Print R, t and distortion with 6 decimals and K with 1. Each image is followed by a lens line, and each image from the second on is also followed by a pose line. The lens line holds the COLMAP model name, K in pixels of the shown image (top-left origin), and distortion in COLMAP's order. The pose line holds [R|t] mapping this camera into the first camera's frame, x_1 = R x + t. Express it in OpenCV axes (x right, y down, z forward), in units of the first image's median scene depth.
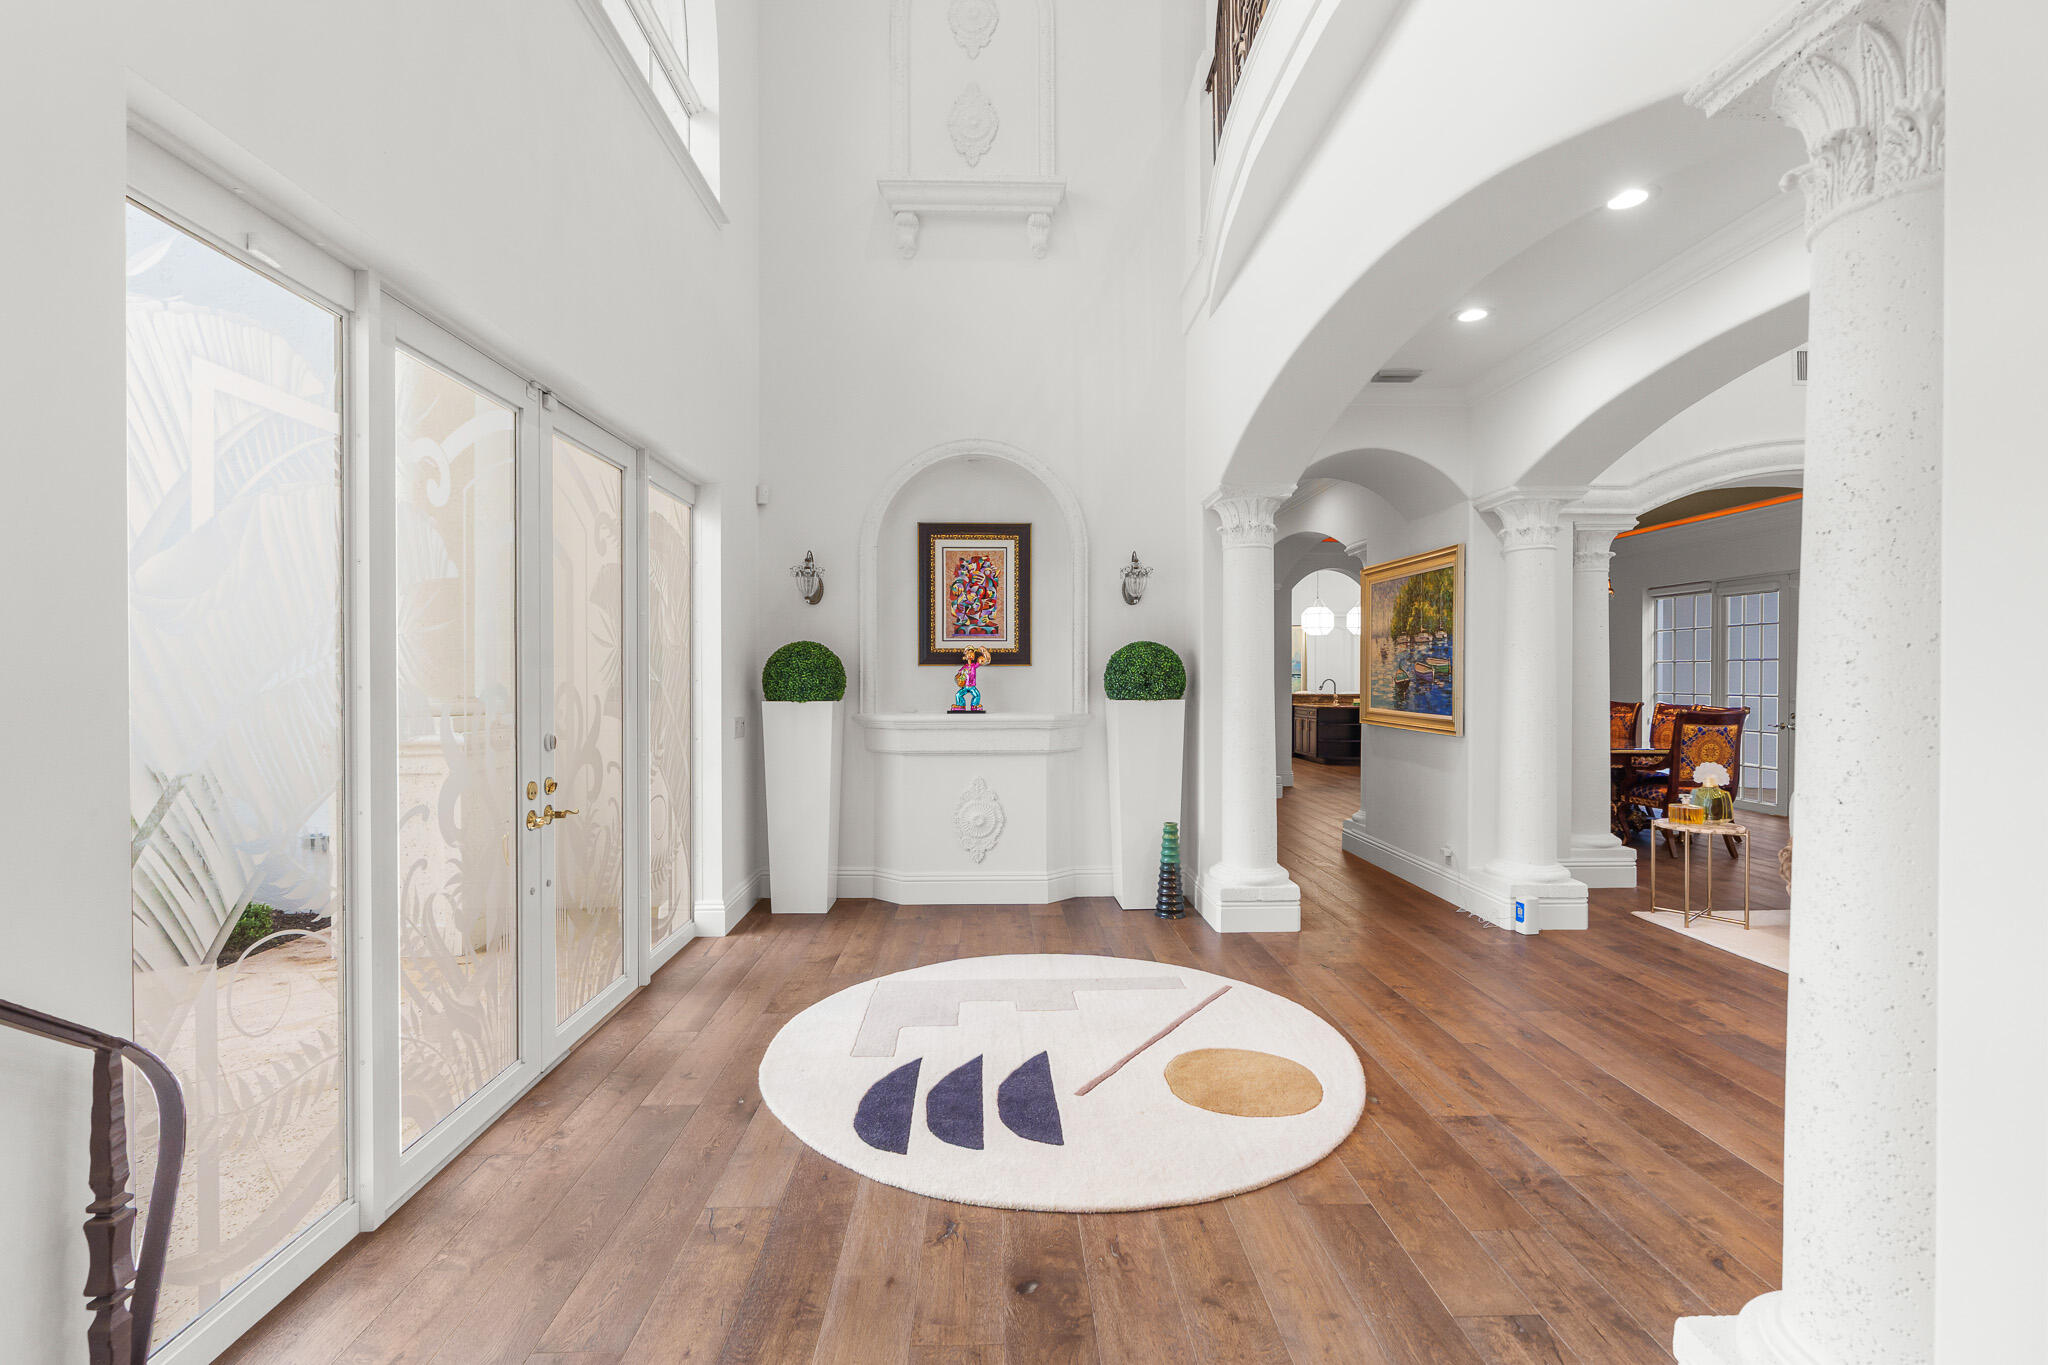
lens RADIAL K [[925.7, 0, 1021.8], [0, 925.7, 678.7], [0, 0, 1]] dist [-0.007168, 0.003574]
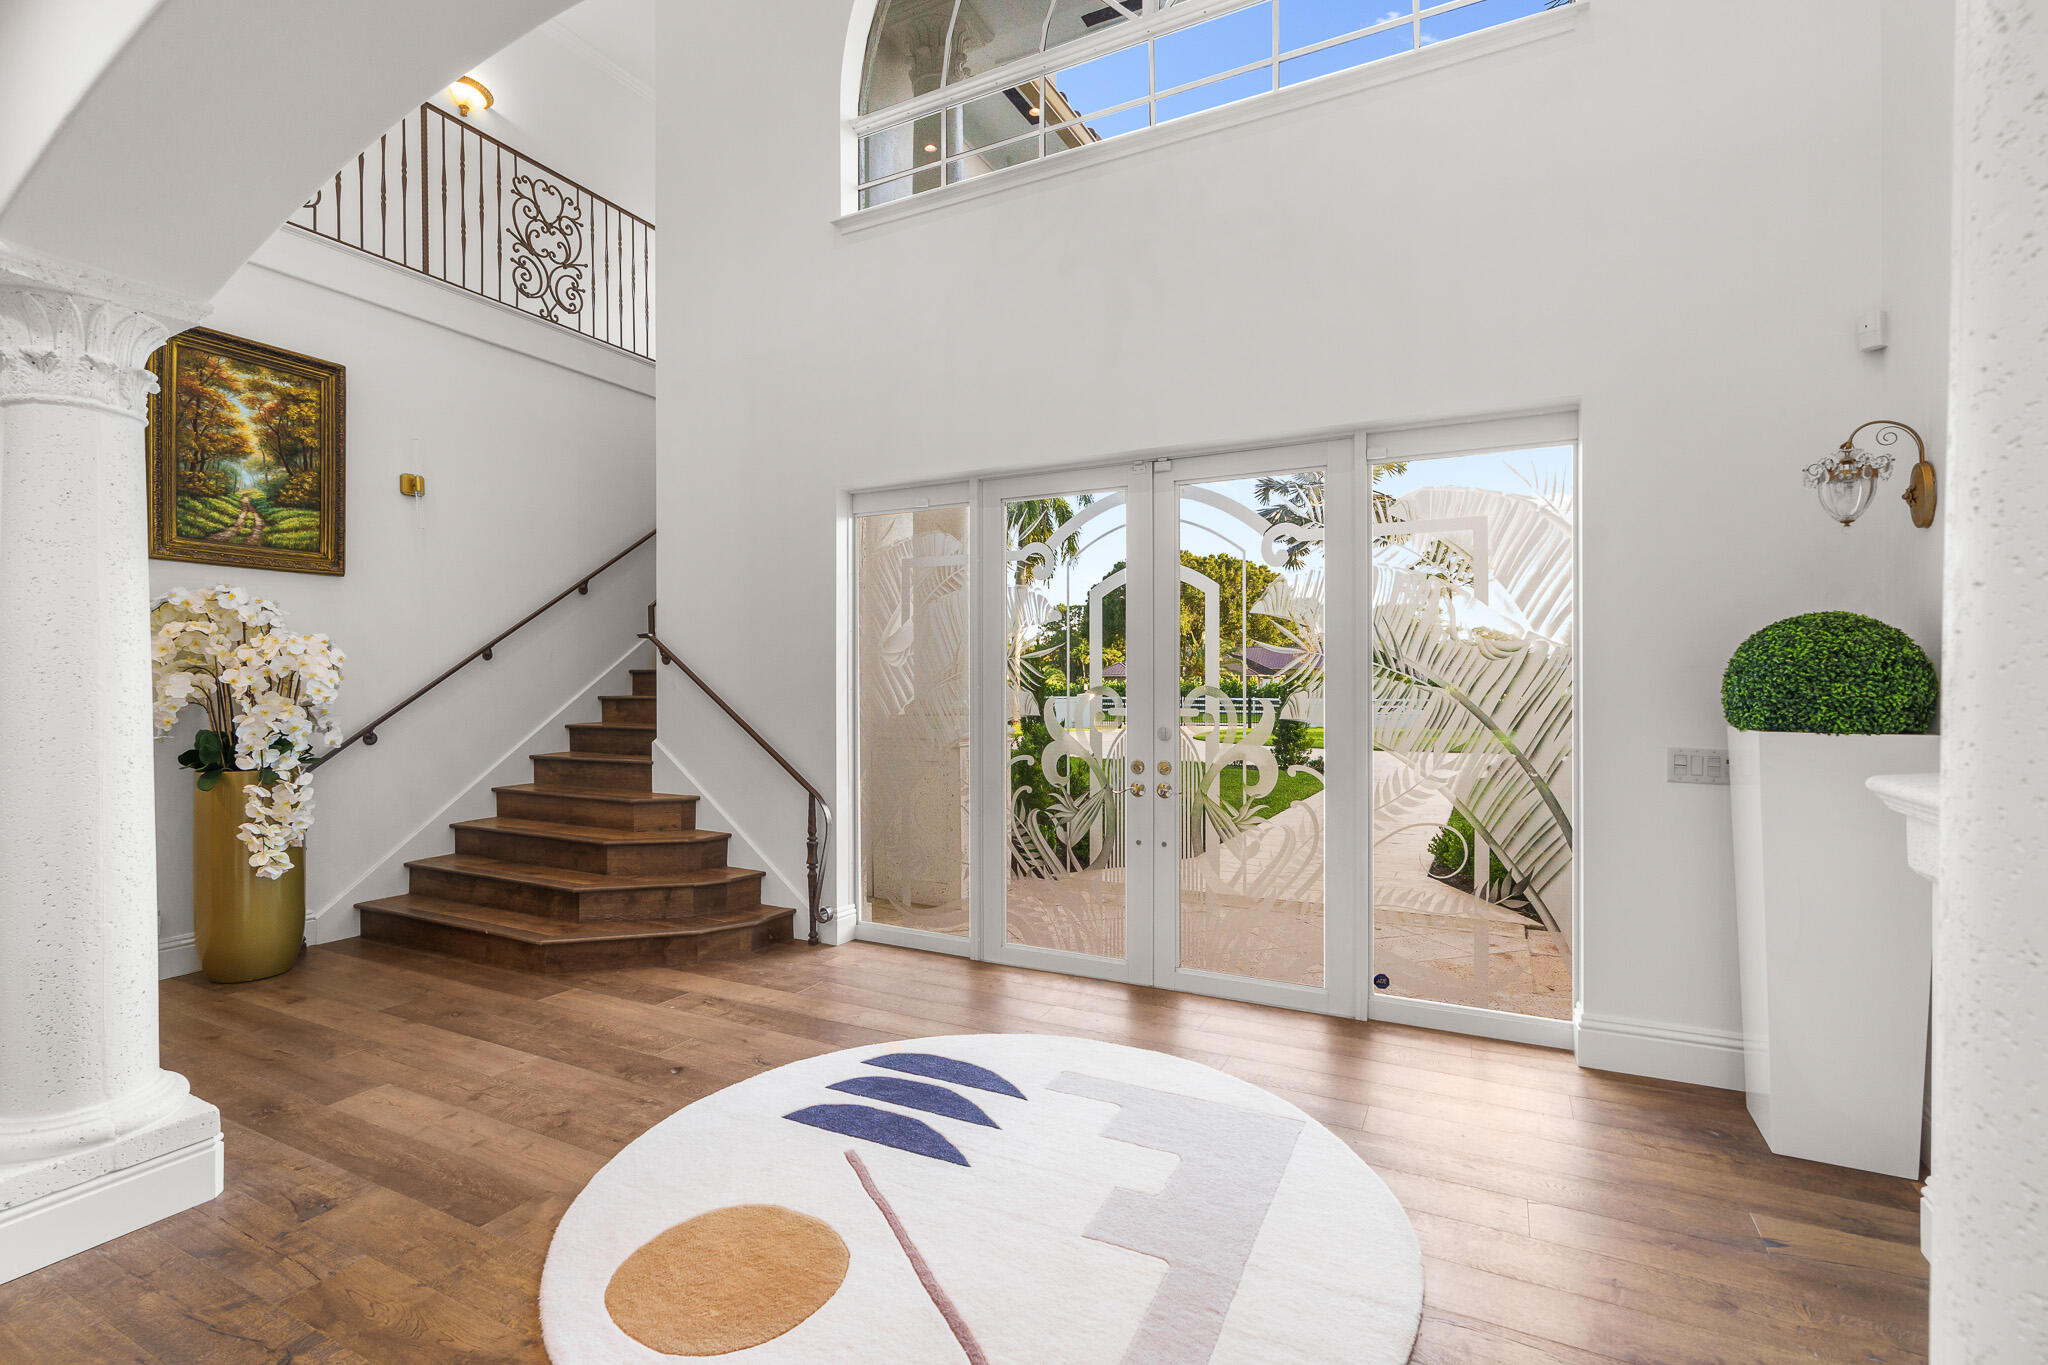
lens RADIAL K [[925.7, 0, 1021.8], [0, 925.7, 678.7], [0, 0, 1]] dist [-0.007168, 0.003574]
pose [[-0.486329, -0.000343, -0.873776, 0.928604], [0.001138, 0.999999, -0.001026, -0.007911], [0.873775, -0.001494, -0.486328, 1.929211]]
